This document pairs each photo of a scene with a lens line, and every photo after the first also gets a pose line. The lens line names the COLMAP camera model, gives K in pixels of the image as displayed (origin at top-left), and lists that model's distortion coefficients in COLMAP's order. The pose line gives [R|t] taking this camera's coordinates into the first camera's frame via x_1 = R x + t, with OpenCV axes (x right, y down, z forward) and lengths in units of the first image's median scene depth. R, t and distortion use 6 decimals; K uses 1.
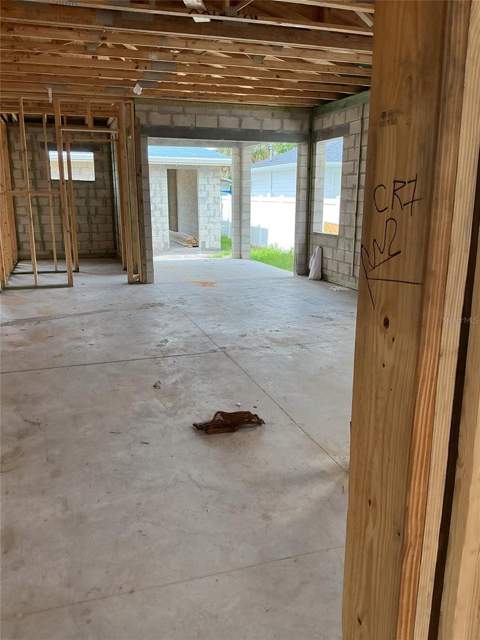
lens RADIAL K [[527.8, 0, 236.7], [0, 527.8, 320.7], [0, 0, 1]] dist [0.141377, -0.287135]
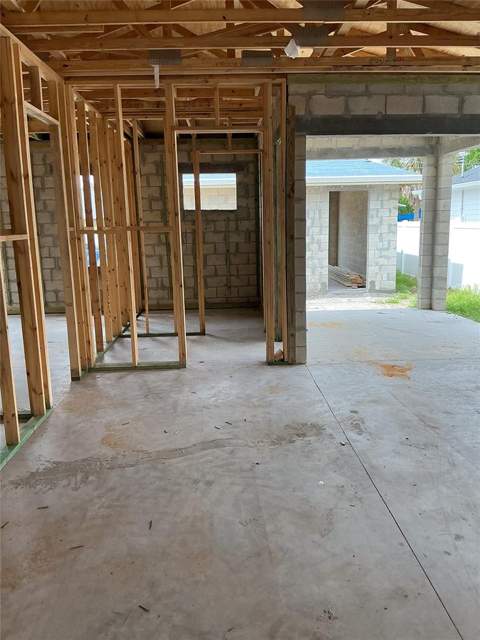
lens RADIAL K [[527.8, 0, 236.7], [0, 527.8, 320.7], [0, 0, 1]] dist [0.141377, -0.287135]
pose [[0.958805, 0.027159, -0.282765, -0.042559], [-0.040777, 0.998269, -0.042386, -0.067810], [0.281125, 0.052170, 0.958252, 0.268743]]
